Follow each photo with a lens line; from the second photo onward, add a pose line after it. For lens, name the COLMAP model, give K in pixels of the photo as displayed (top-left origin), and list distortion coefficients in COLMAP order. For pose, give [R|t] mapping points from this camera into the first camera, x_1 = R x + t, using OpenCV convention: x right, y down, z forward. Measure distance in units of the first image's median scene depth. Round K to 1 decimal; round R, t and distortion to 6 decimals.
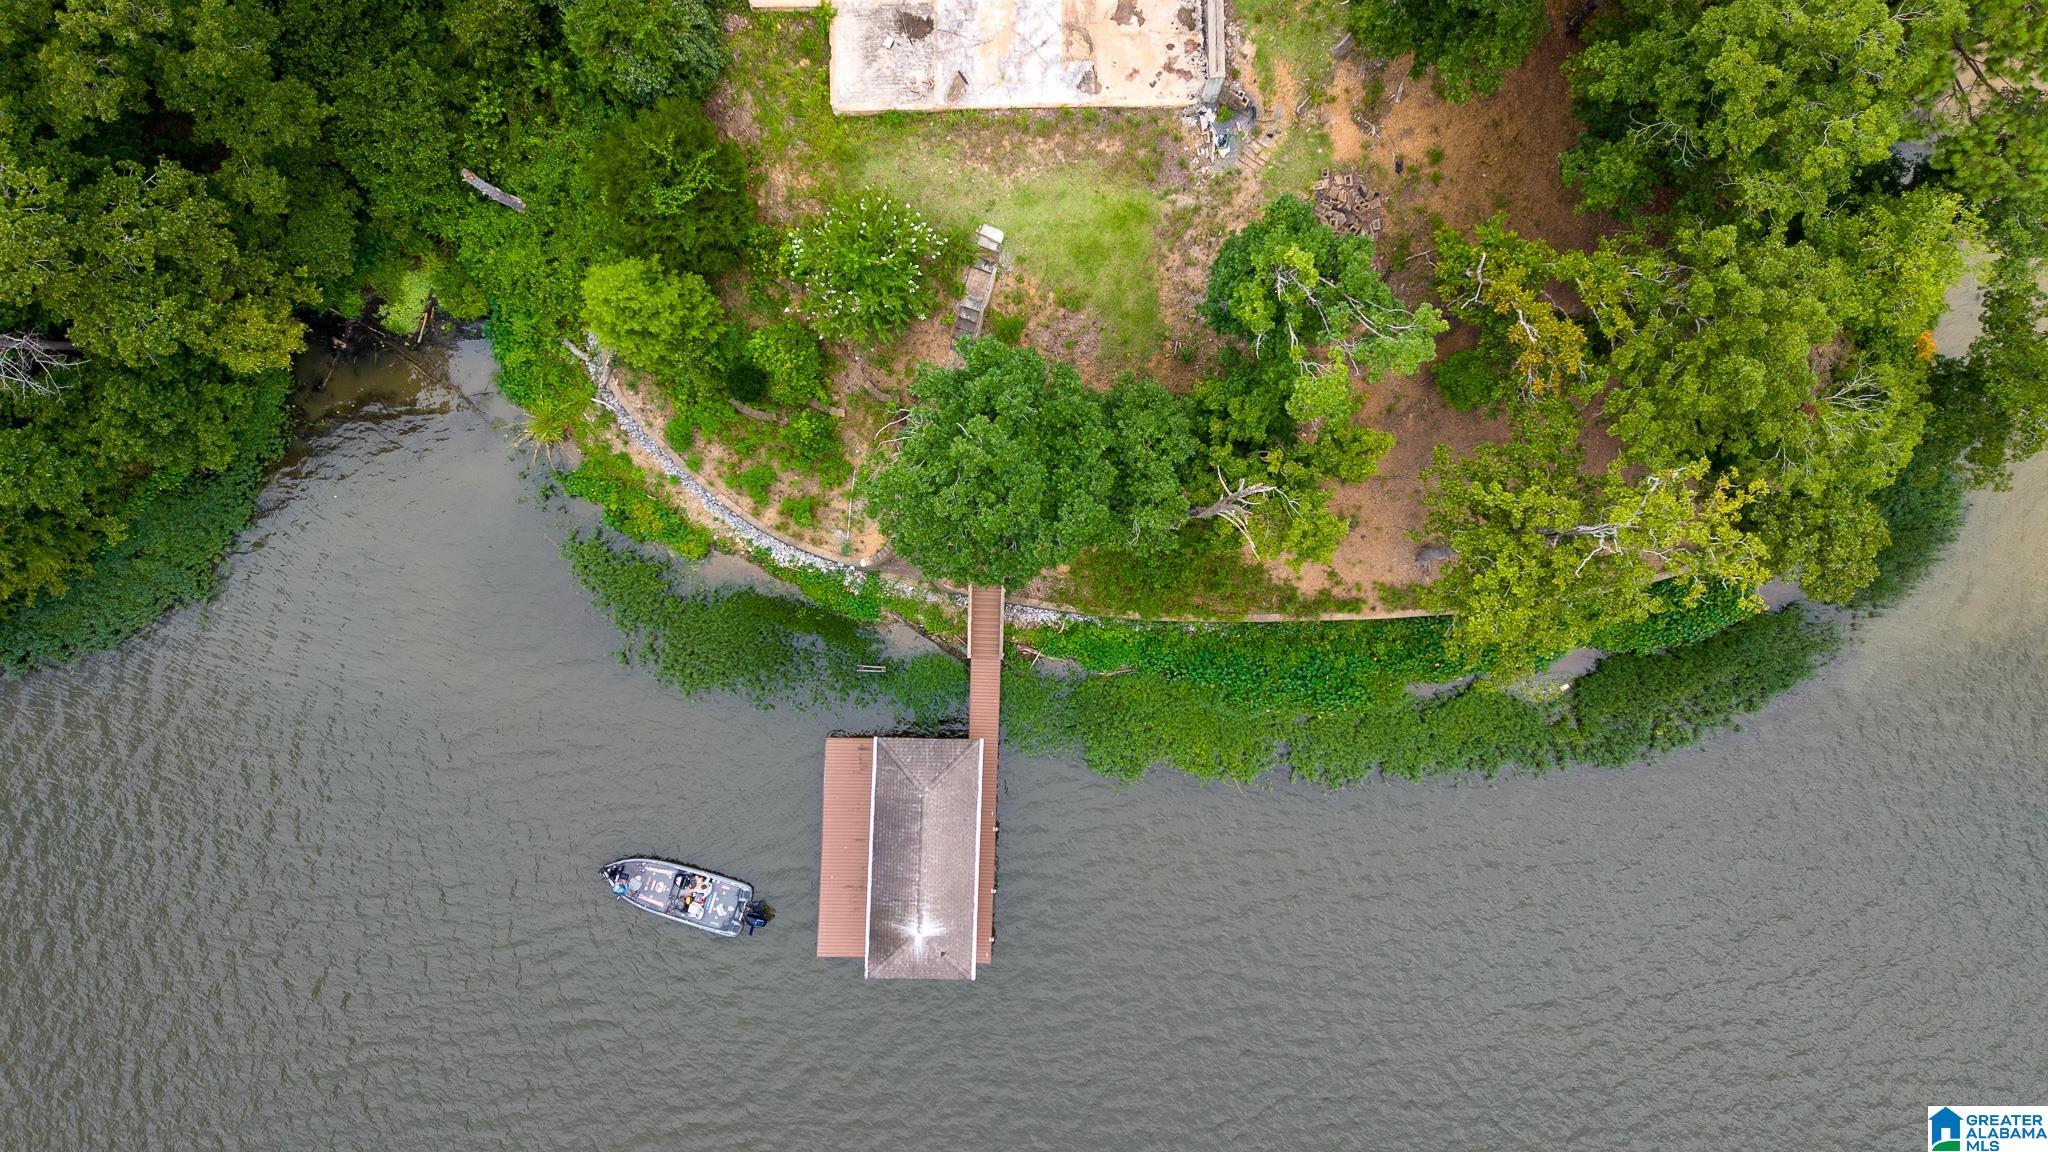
lens RADIAL K [[1403.4, 0, 1035.4], [0, 1403.4, 577.0], [0, 0, 1]] dist [0.060953, -0.051609]
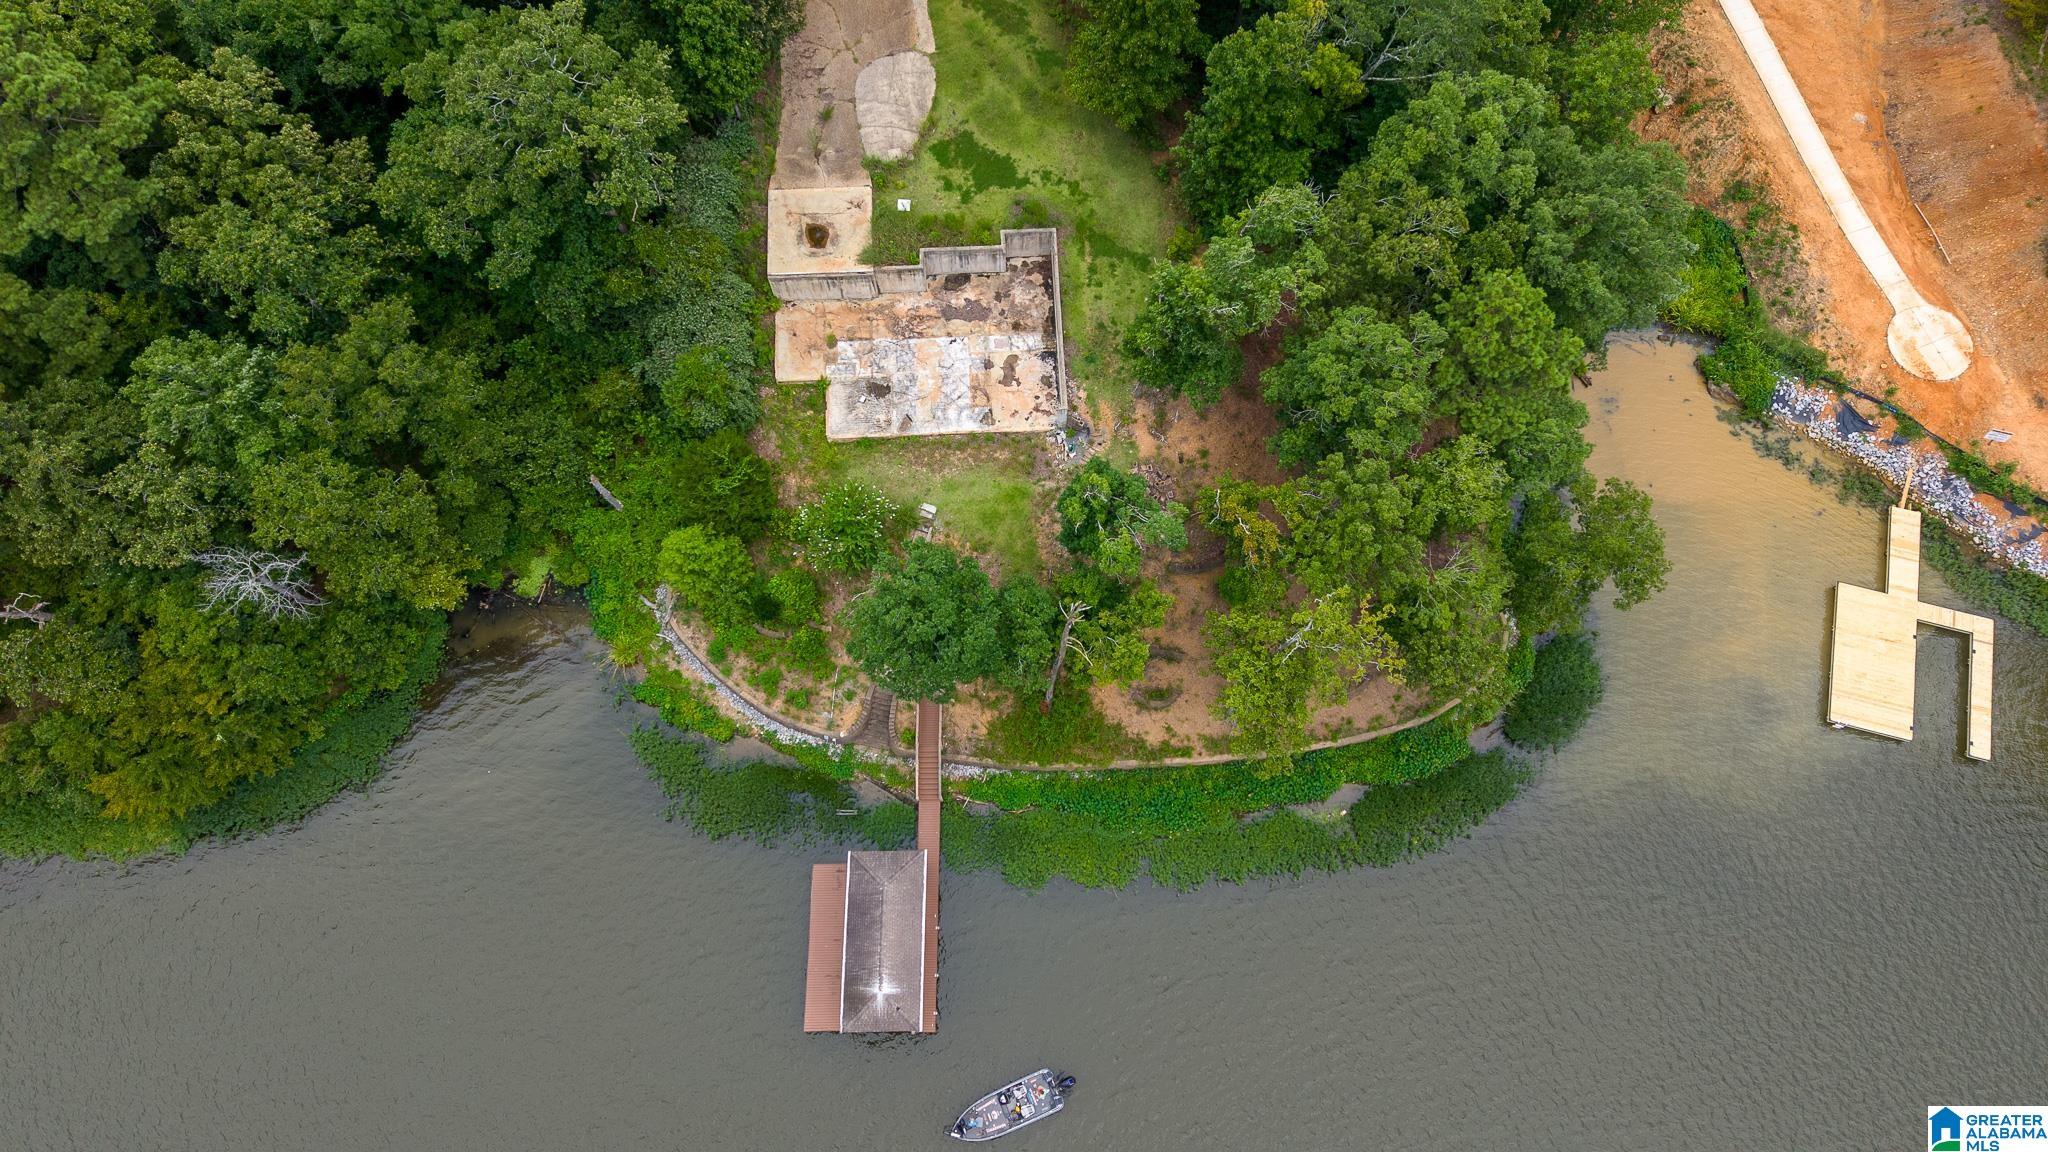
lens RADIAL K [[1433.6, 0, 1067.3], [0, 1433.6, 567.3], [0, 0, 1]] dist [0.169503, -0.317207]
pose [[0.998834, -0.032711, 0.035513, 0.062668], [0.042832, 0.939791, -0.339055, 0.356884], [-0.022284, 0.340180, 0.940096, -0.469914]]
